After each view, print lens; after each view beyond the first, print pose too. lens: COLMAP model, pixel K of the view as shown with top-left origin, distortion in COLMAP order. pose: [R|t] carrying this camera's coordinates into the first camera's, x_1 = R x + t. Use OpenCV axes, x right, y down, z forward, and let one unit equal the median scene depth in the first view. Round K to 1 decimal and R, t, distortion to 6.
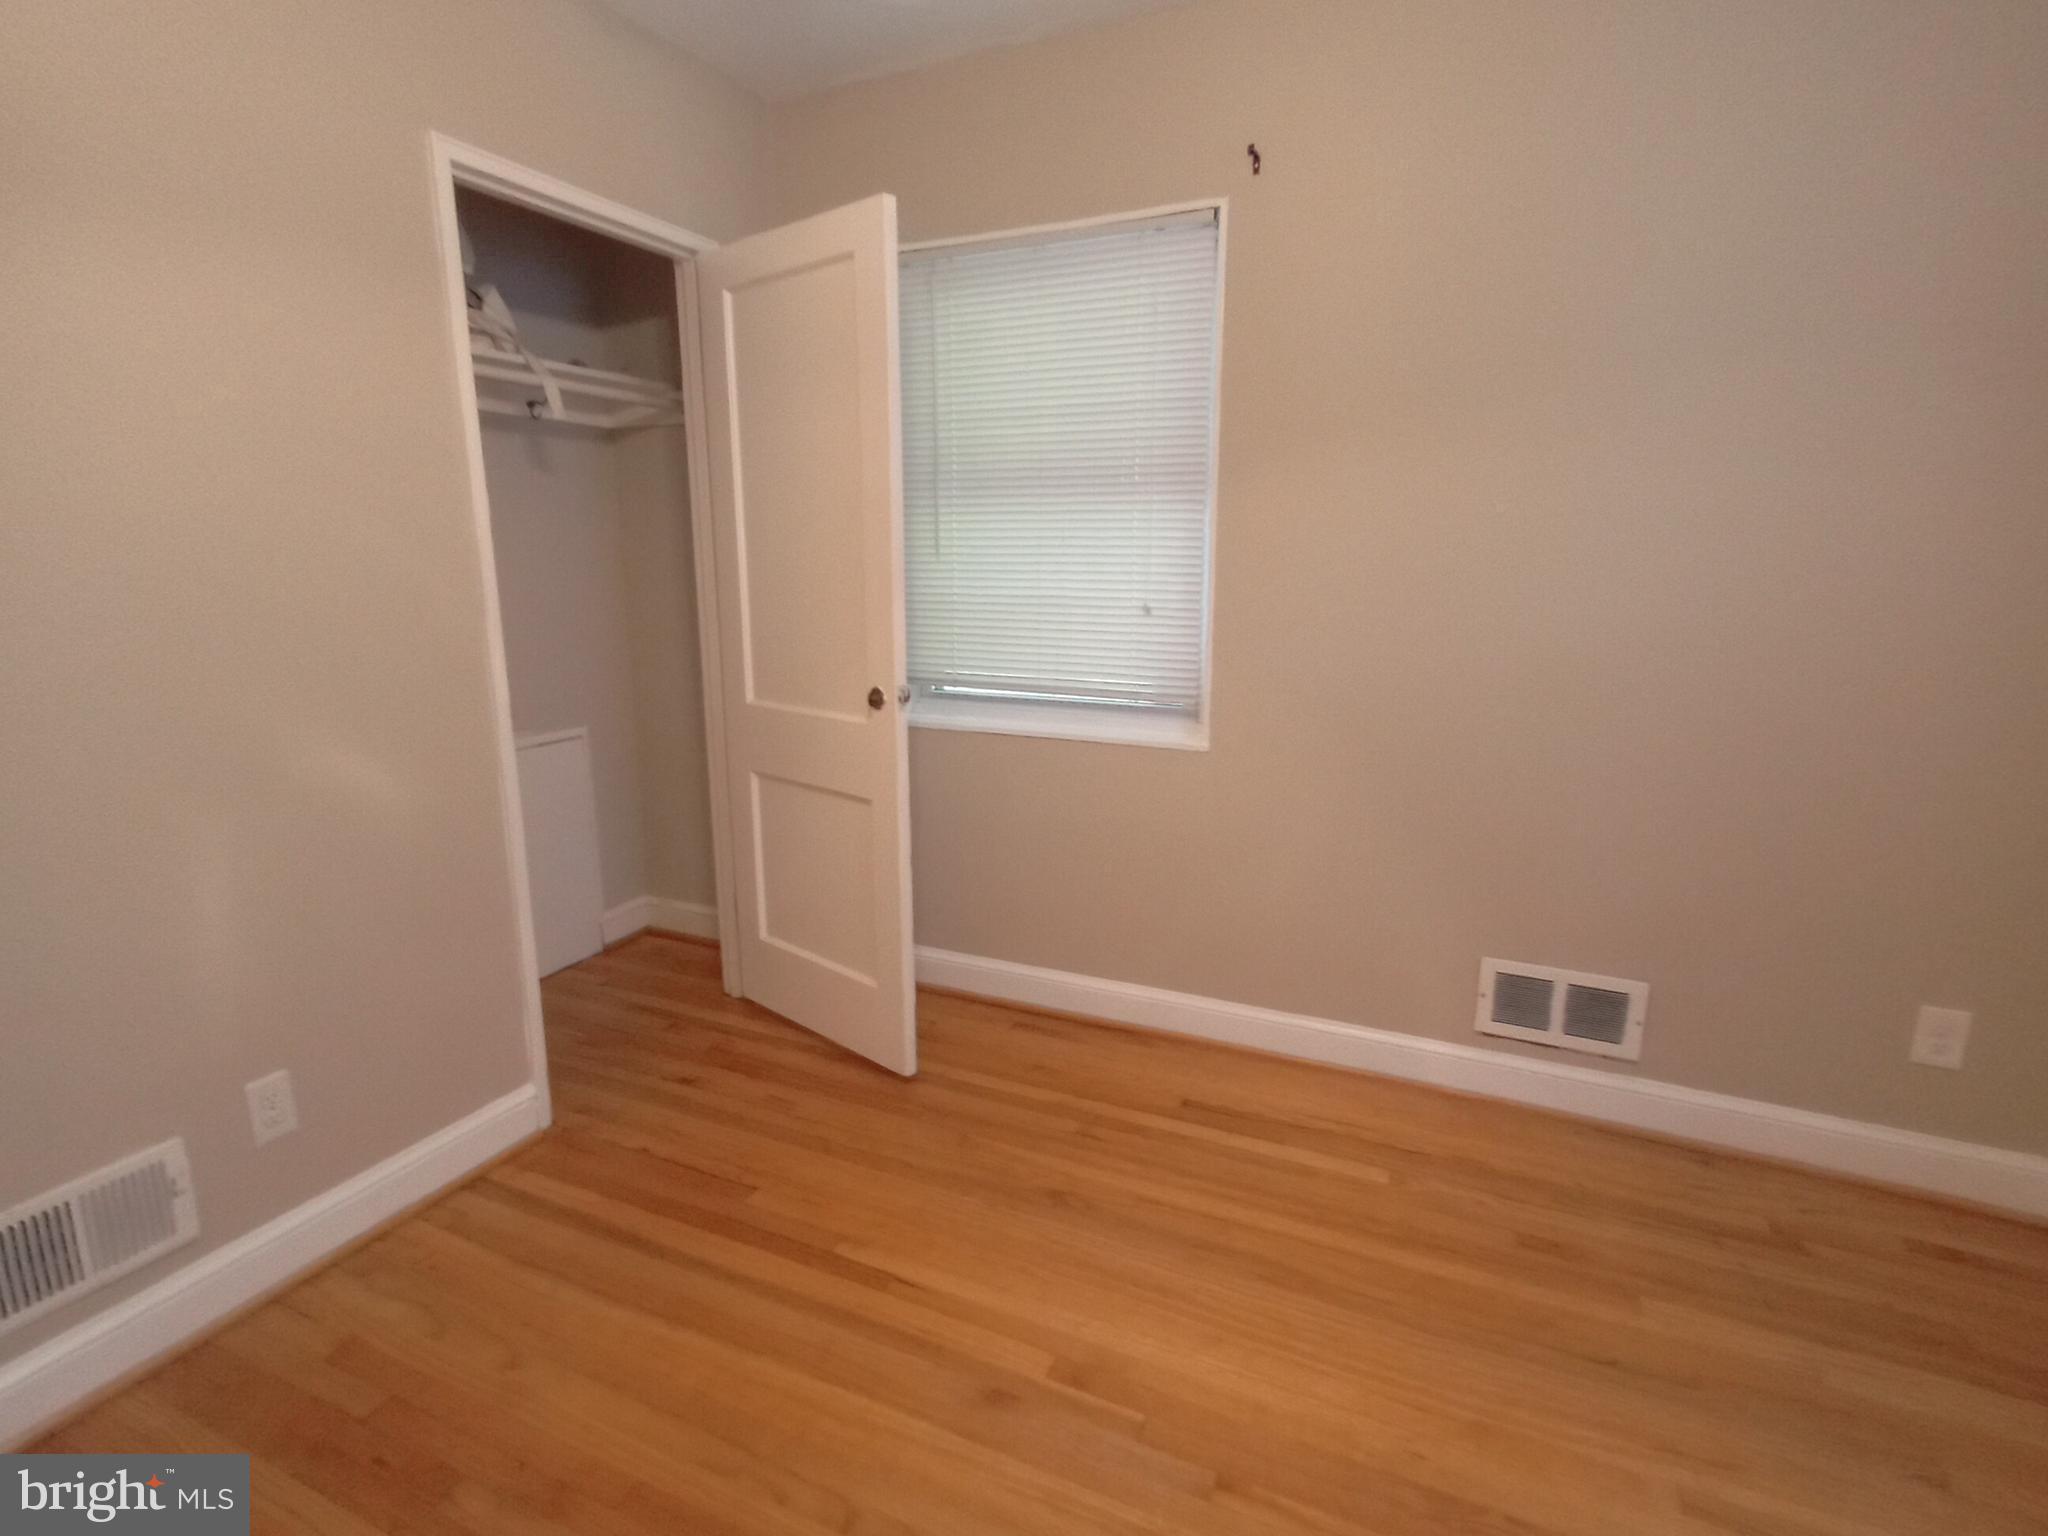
lens RADIAL K [[1009.4, 0, 1017.3], [0, 1009.4, 762.8], [0, 0, 1]] dist [0.004310, -0.003029]
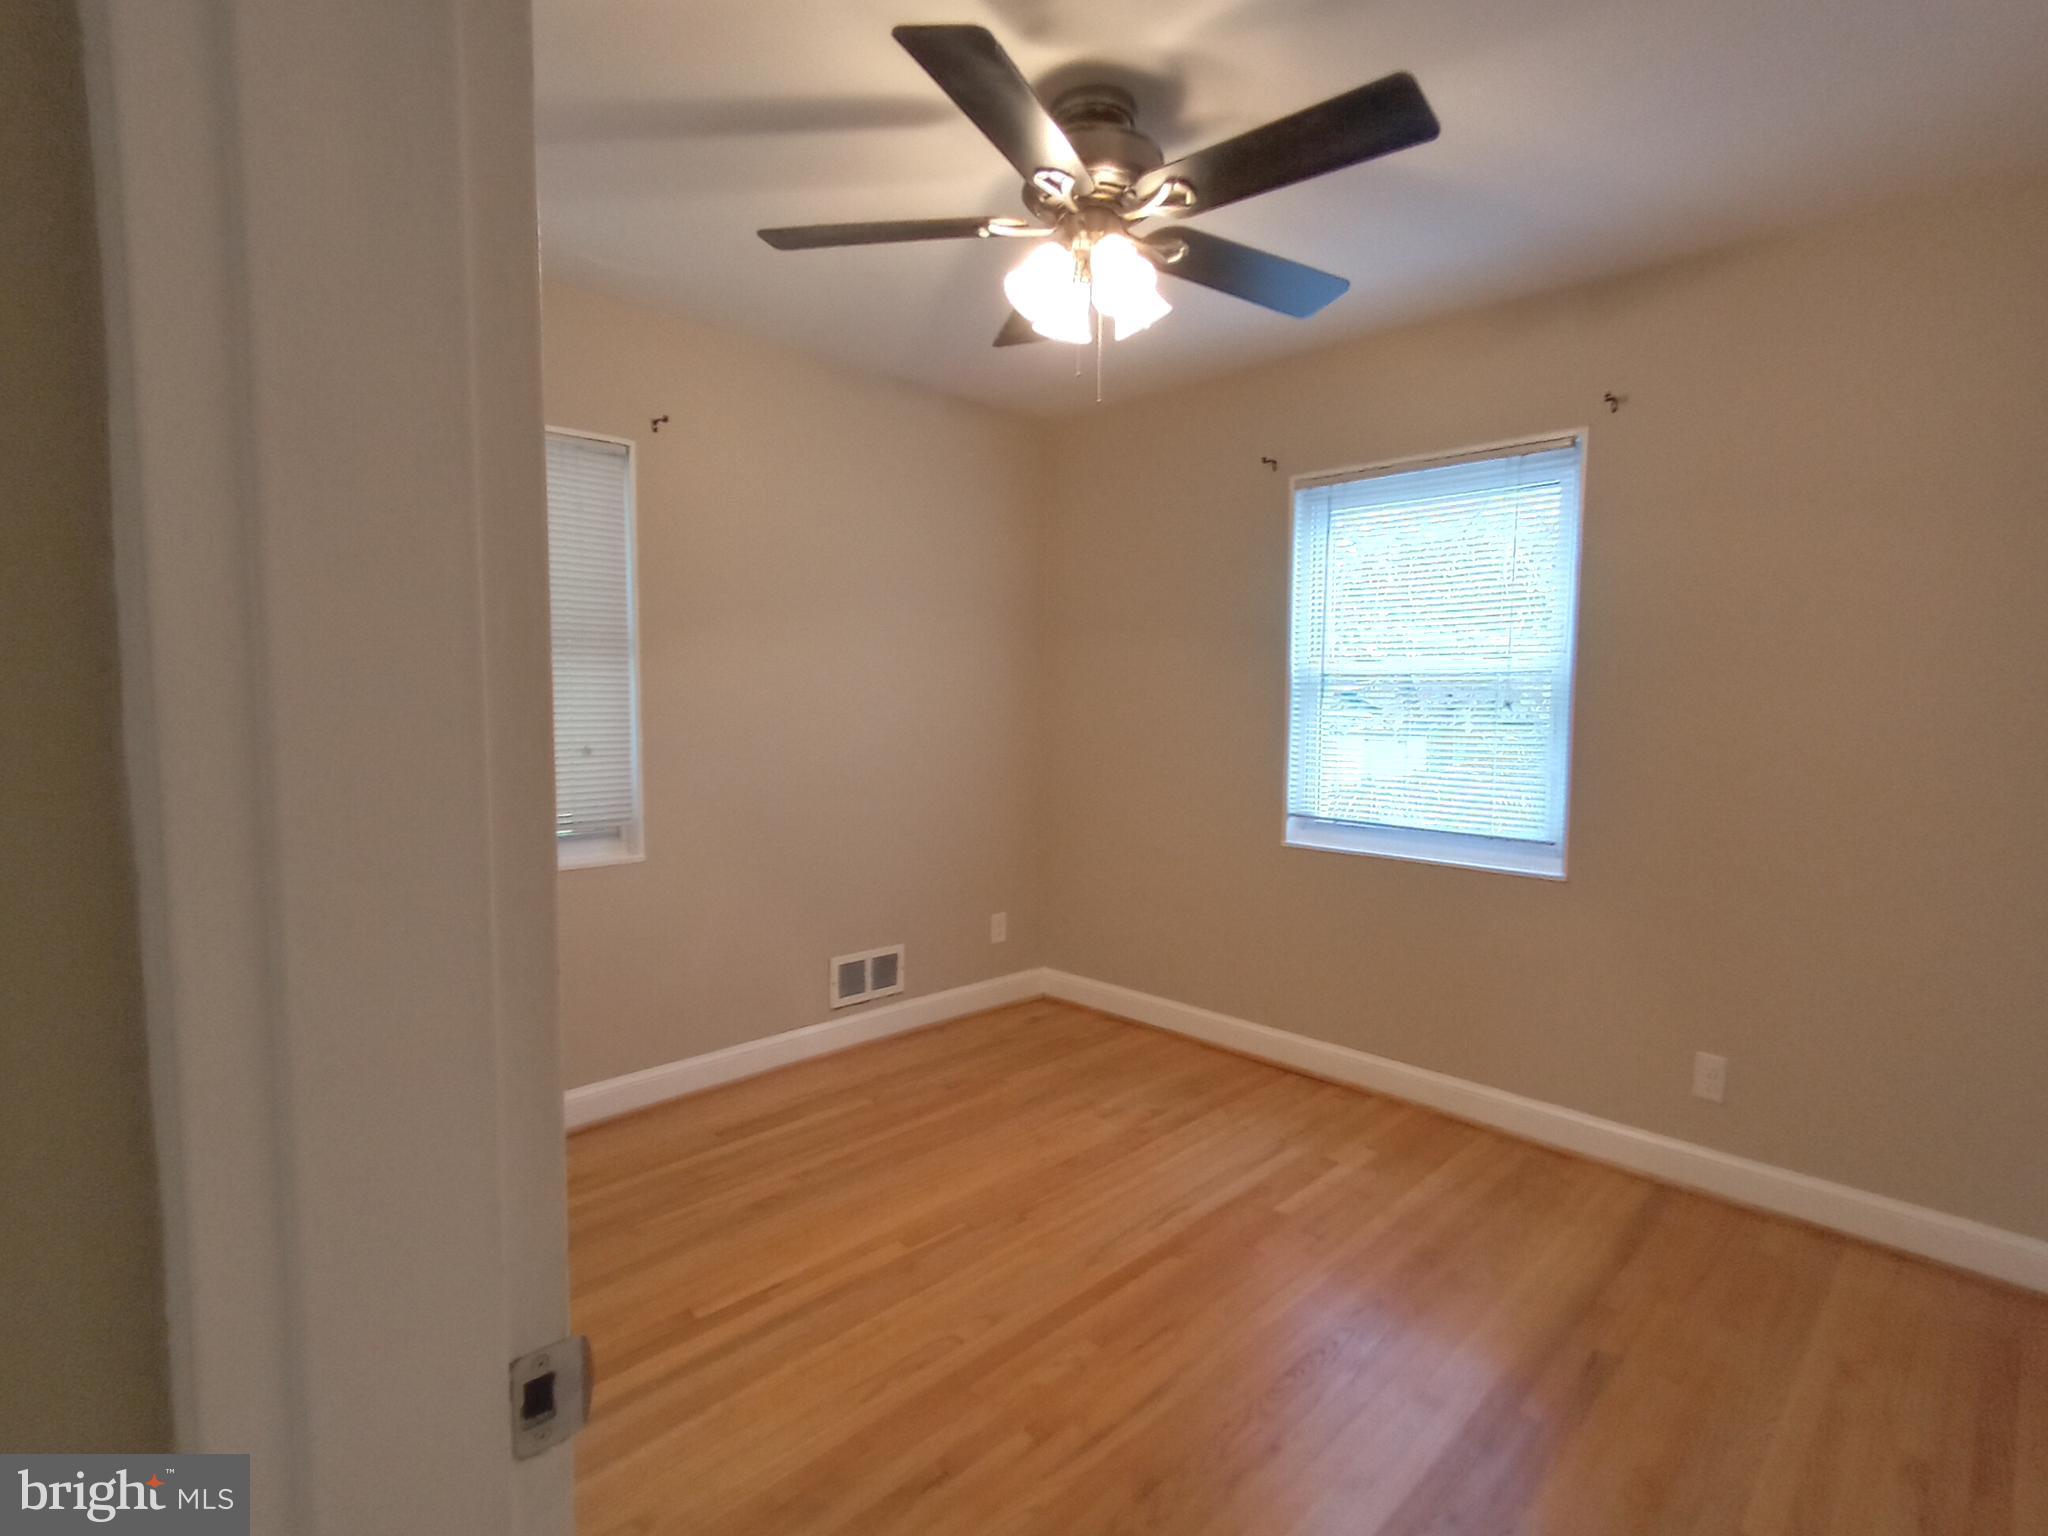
lens RADIAL K [[1009.4, 0, 1021.4], [0, 1009.4, 770.4], [0, 0, 1]] dist [0.004310, -0.003029]
pose [[0.351384, -0.071933, 0.933464, -0.910351], [0.184047, 0.982896, 0.006461, -0.050476], [-0.917963, 0.169531, 0.358613, 0.134764]]
